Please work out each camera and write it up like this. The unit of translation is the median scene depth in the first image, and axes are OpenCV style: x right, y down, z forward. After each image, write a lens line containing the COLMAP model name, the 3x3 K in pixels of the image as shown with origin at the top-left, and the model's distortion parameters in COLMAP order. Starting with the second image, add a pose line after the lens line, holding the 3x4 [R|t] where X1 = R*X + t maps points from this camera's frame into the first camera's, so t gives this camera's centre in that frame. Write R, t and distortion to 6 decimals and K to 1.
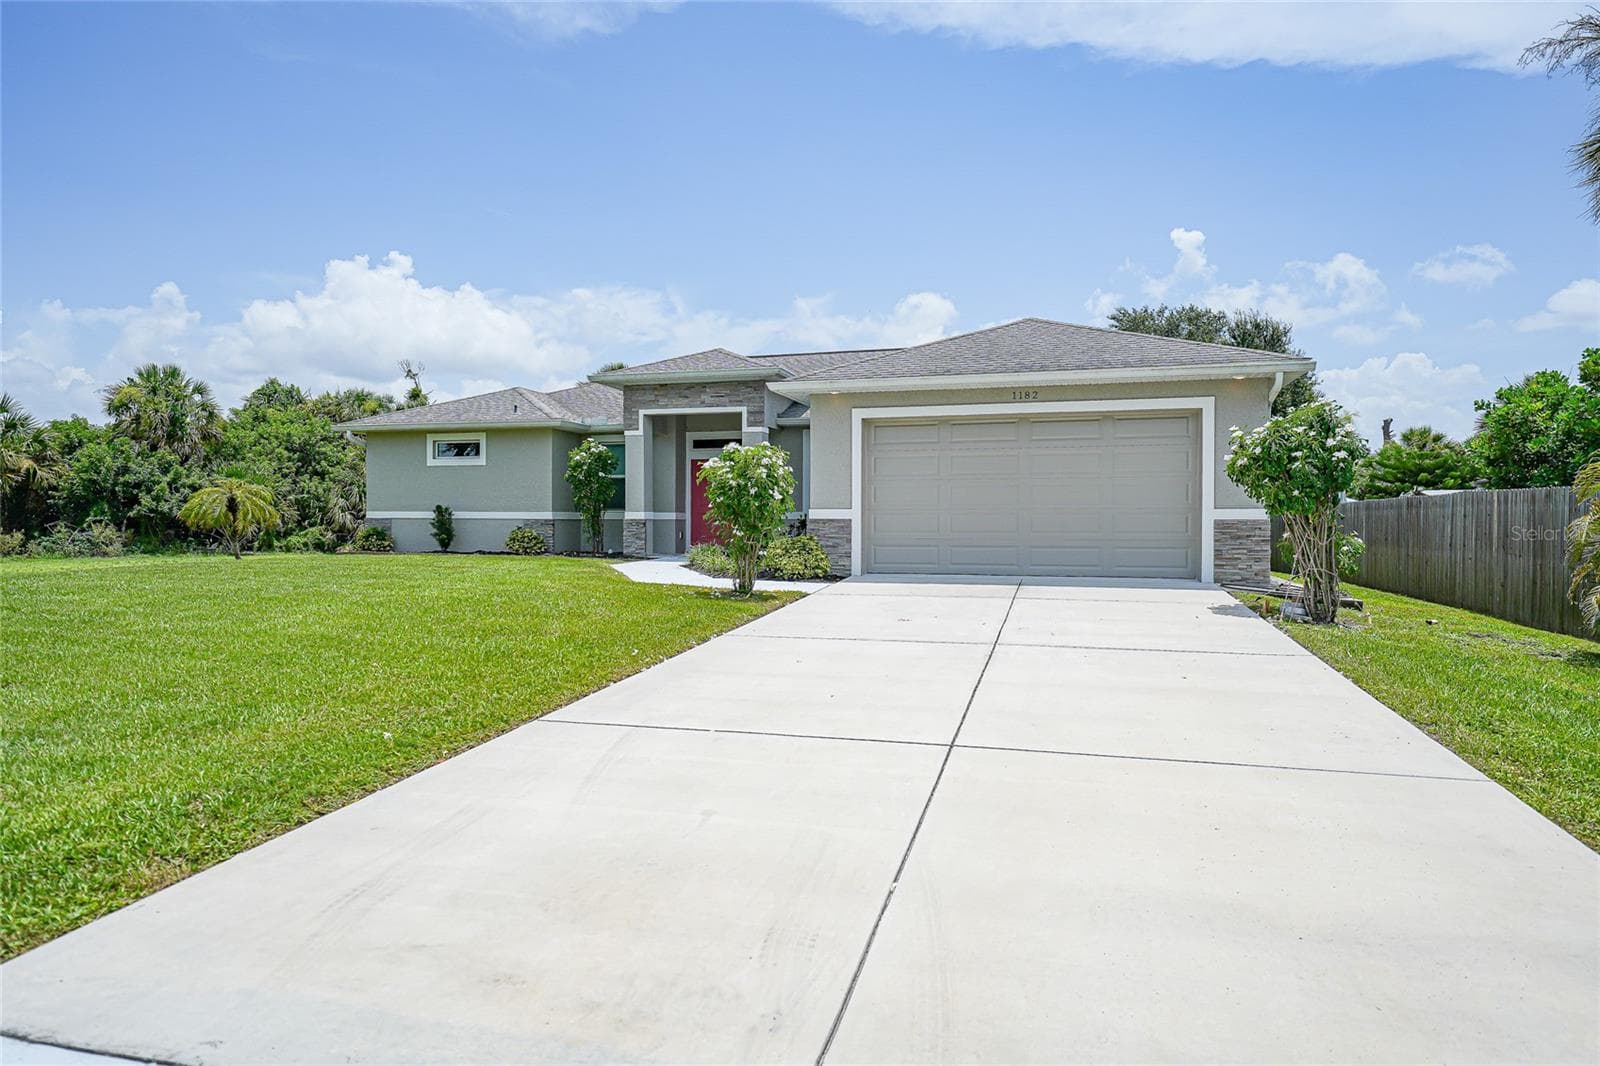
lens RADIAL K [[934.0, 0, 800.0], [0, 934.0, 533.0], [0, 0, 1]] dist [0.021185, -0.000014]
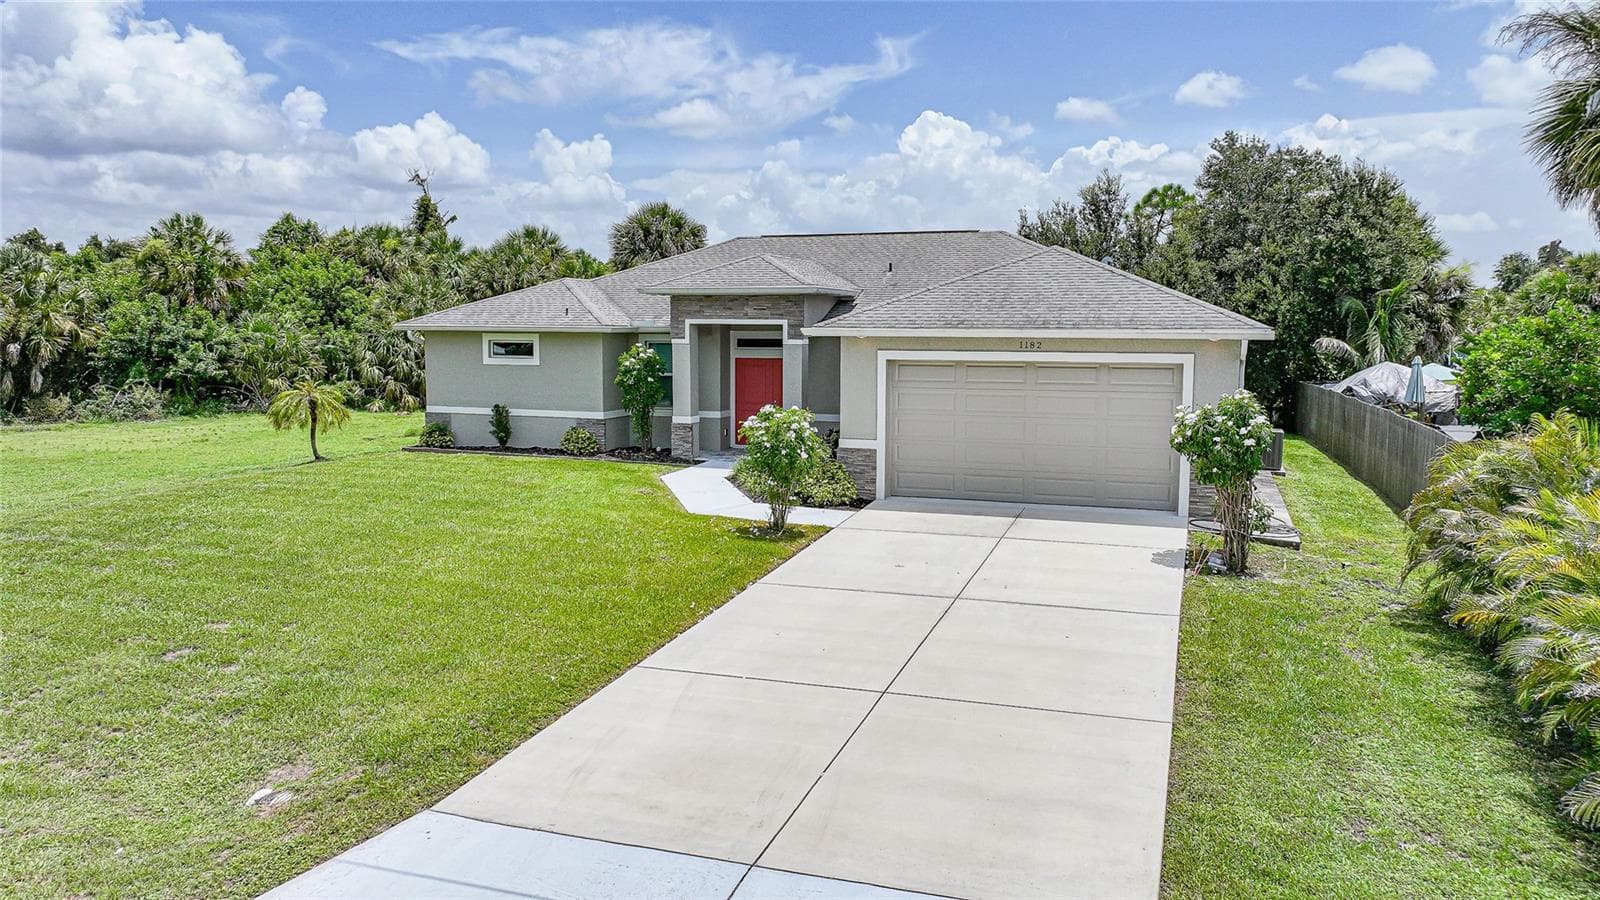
lens RADIAL K [[1156.1, 0, 804.2], [0, 1156.1, 439.3], [0, 0, 1]] dist [-0.005590, 0.027863]
pose [[0.998198, 0.006425, -0.059656, 0.037301], [-0.000935, 0.995795, 0.091604, -0.112500], [0.059993, -0.091383, 0.994007, -0.279368]]
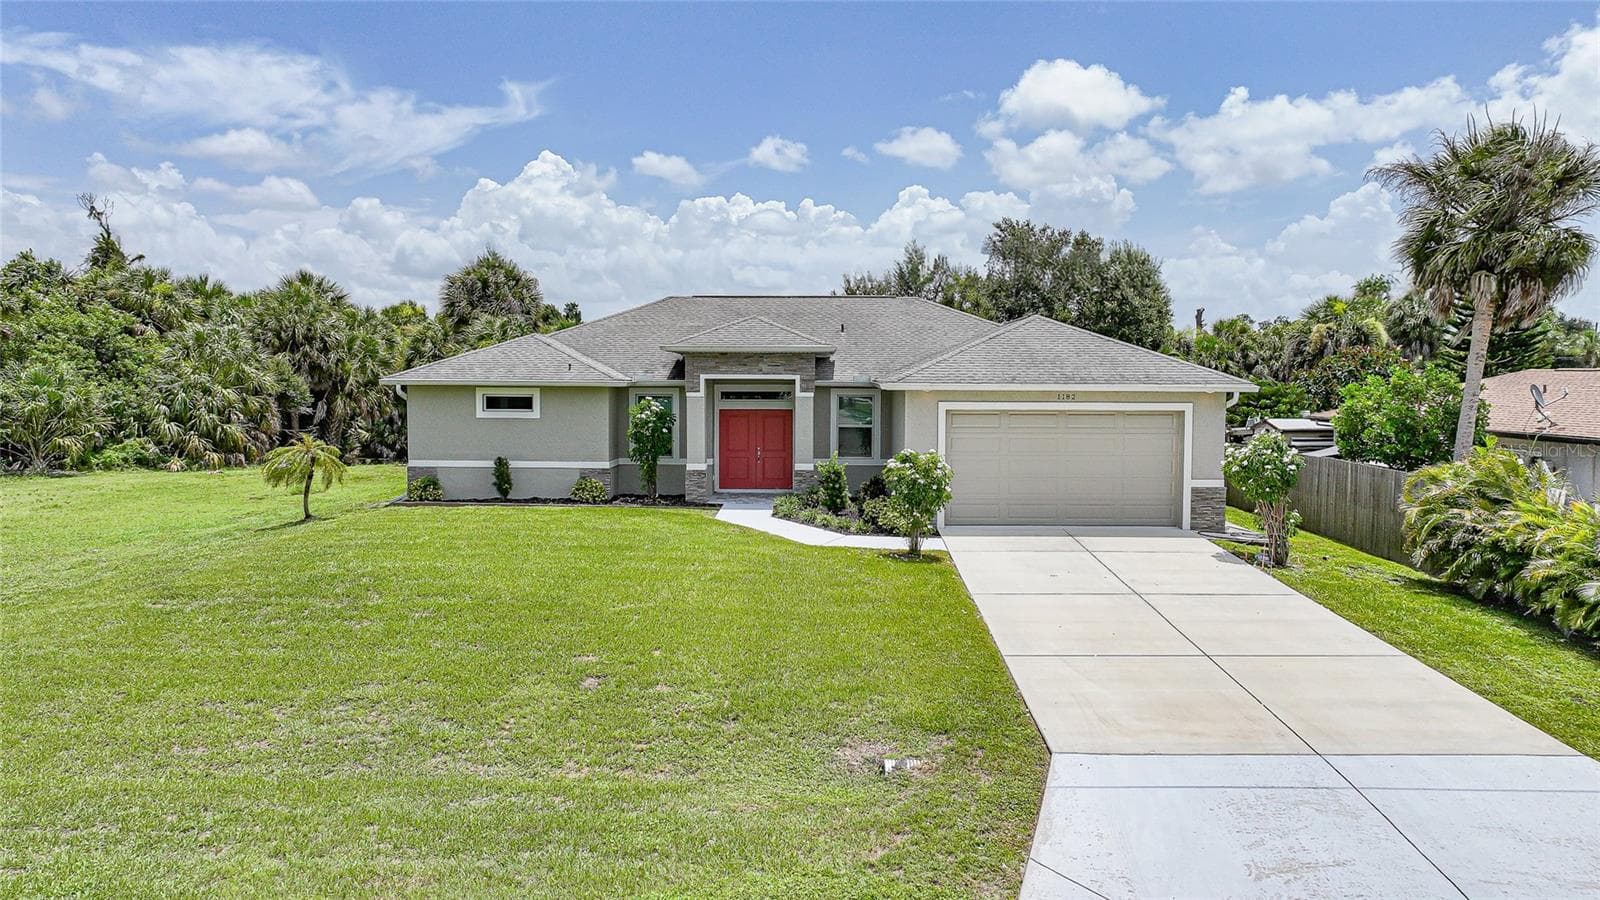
lens RADIAL K [[1160.0, 0, 800.0], [0, 1160.0, 450.0], [0, 0, 1]] dist [-0.000275, 0.035826]
pose [[0.965536, -0.016978, 0.259715, -0.408753], [0.001495, 0.998215, 0.059700, -0.119684], [-0.260265, -0.057254, 0.963838, -0.387348]]
